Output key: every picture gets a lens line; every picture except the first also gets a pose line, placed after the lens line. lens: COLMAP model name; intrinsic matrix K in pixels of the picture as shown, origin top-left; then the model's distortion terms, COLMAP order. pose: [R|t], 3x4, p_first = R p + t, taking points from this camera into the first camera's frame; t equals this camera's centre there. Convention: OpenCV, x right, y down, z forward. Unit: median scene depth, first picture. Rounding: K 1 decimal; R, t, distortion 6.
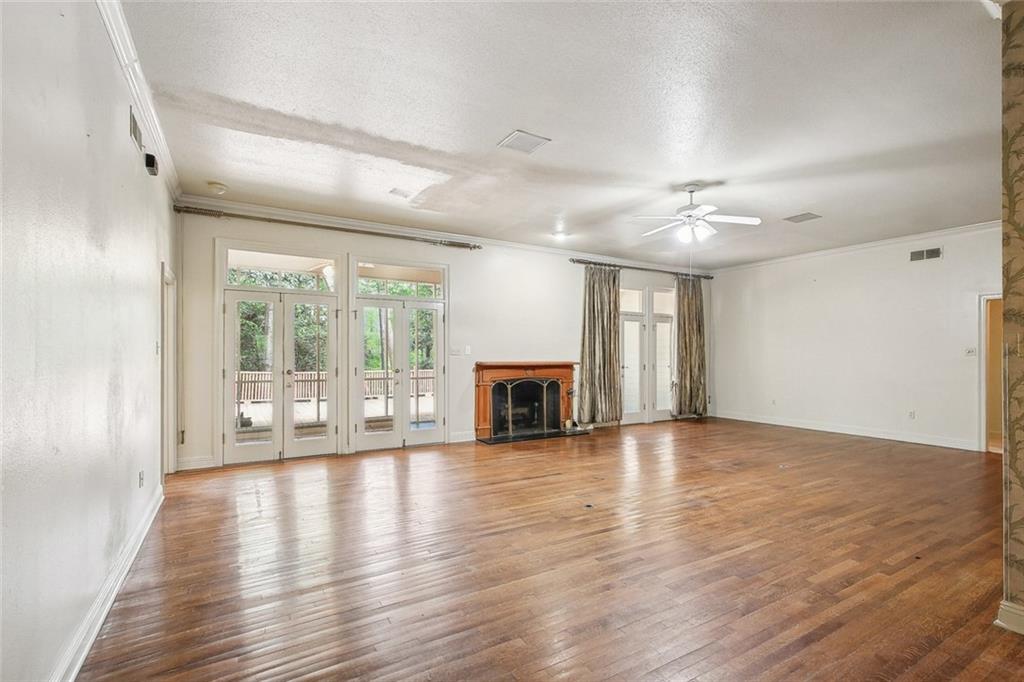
lens RADIAL K [[469.7, 0, 510.9], [0, 469.7, 347.7], [0, 0, 1]] dist [-0.010243, -0.000495]
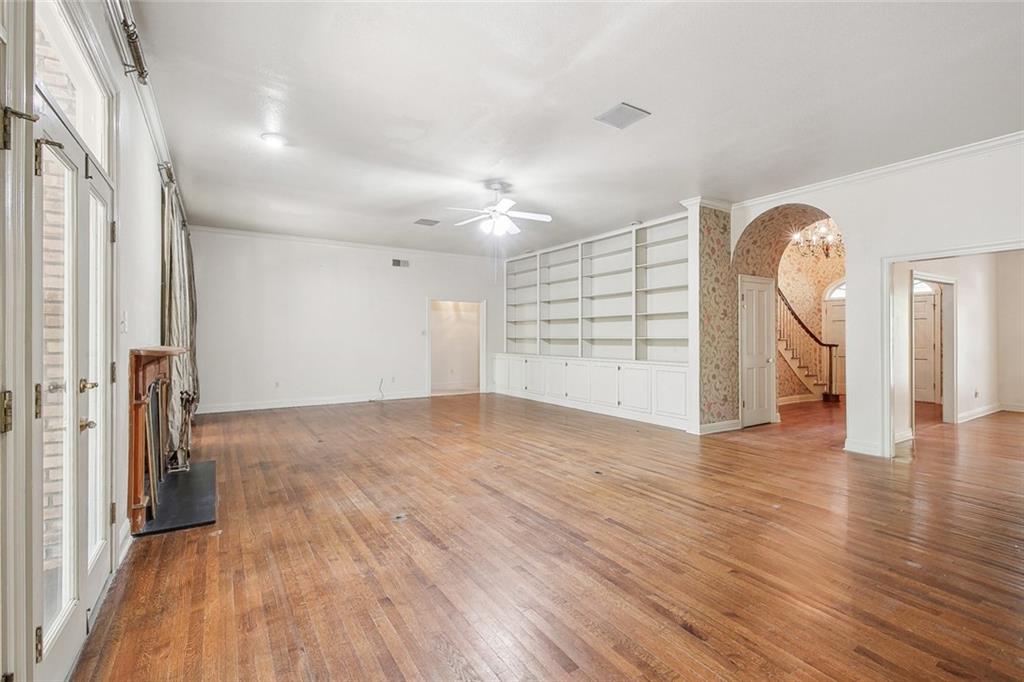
lens RADIAL K [[469.7, 0, 511.4], [0, 469.7, 336.2], [0, 0, 1]] dist [-0.010243, -0.000495]
pose [[-0.034184, -0.002866, 0.999411, -0.807022], [-0.011348, 0.999933, 0.002480, 0.016980], [-0.999351, -0.011257, -0.034214, 1.091061]]
